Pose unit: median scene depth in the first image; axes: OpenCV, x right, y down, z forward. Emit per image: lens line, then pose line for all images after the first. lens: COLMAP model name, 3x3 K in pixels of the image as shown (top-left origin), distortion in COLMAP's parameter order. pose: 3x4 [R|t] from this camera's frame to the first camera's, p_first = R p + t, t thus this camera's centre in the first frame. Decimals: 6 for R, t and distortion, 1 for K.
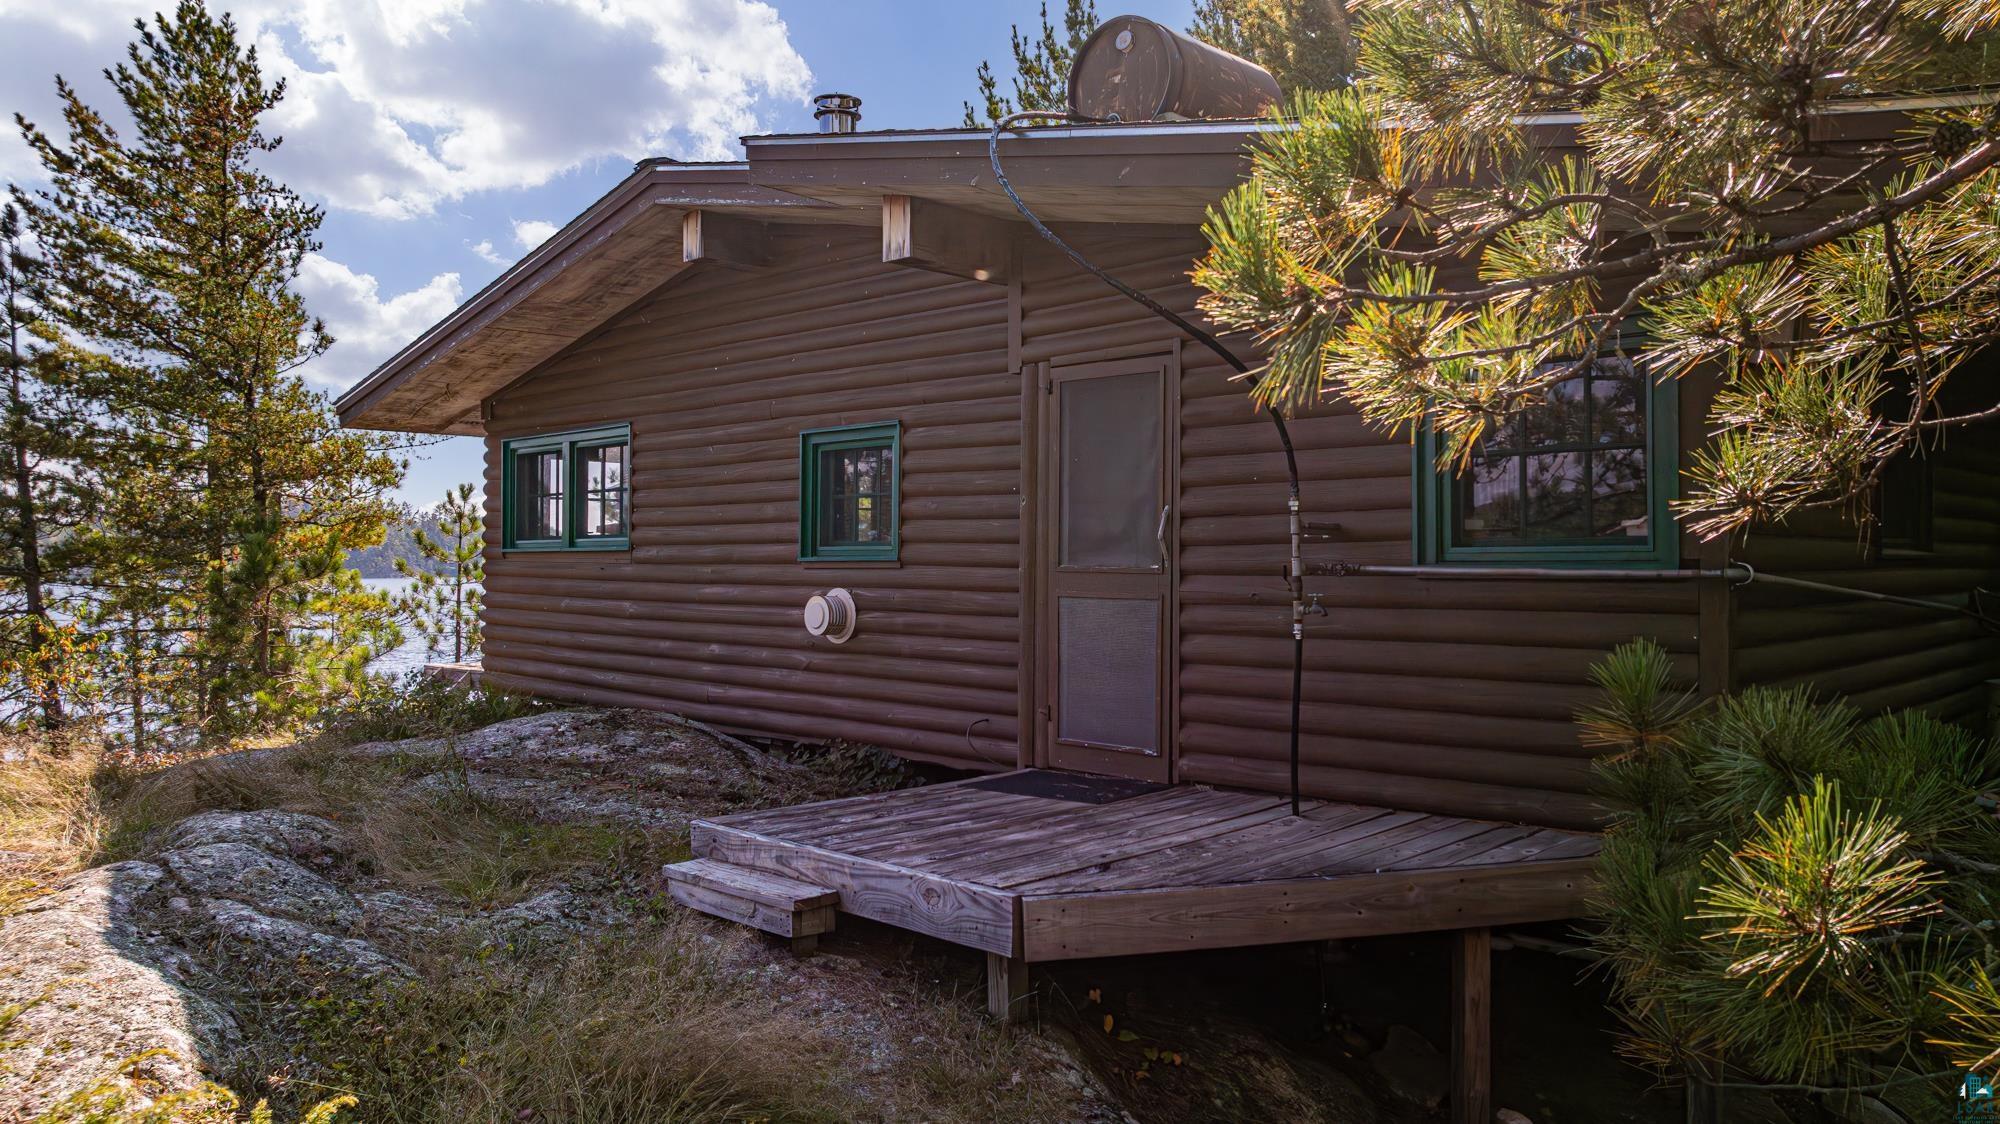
lens RADIAL K [[1403.5, 0, 997.4], [0, 1403.5, 552.8], [0, 0, 1]] dist [-0.035453, 0.038752]
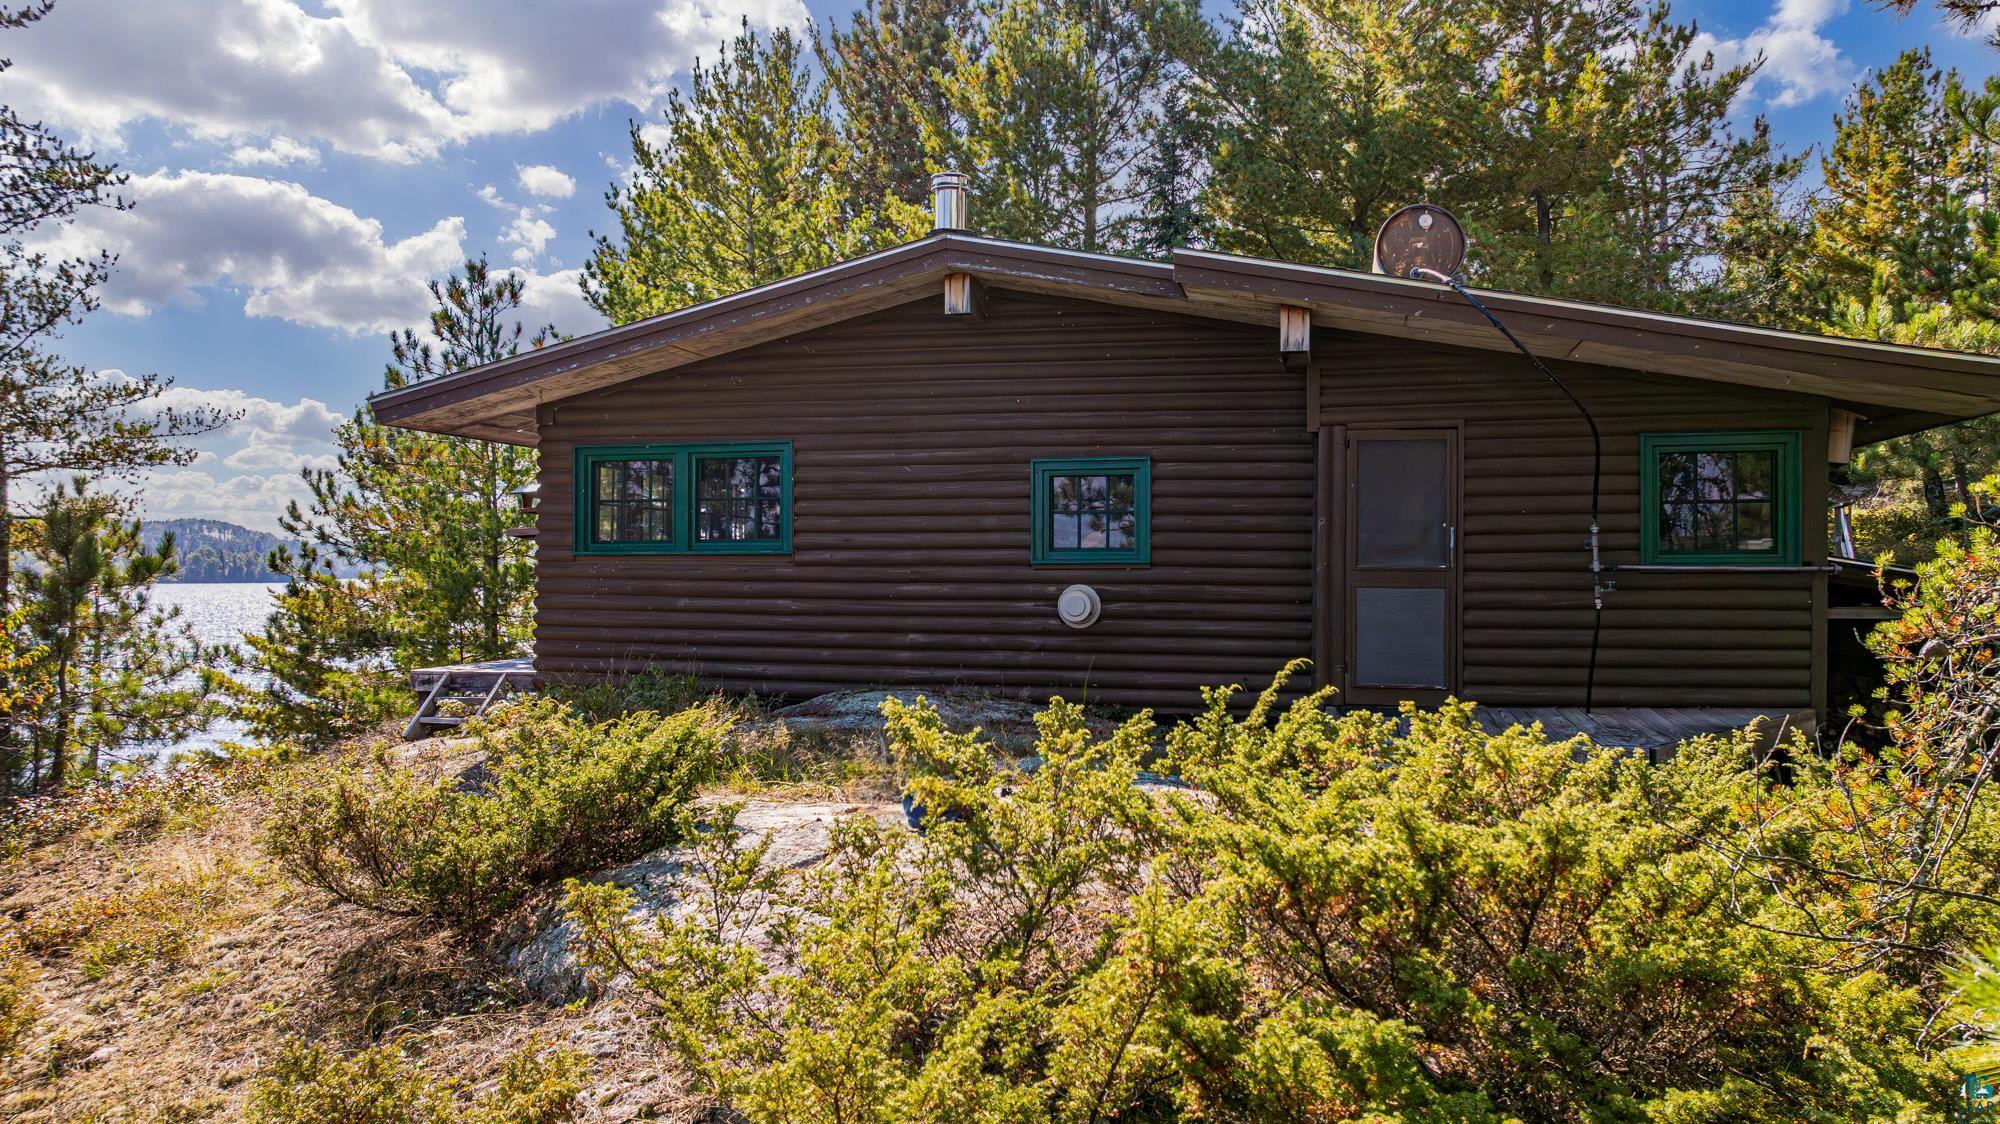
lens RADIAL K [[1403.5, 0, 999.5], [0, 1403.5, 558.1], [0, 0, 1]] dist [-0.035453, 0.038752]
pose [[0.862518, 0.002520, 0.506020, -0.995394], [-0.002320, 0.999997, -0.001027, 0.003478], [-0.506021, -0.000288, 0.862521, -0.073559]]
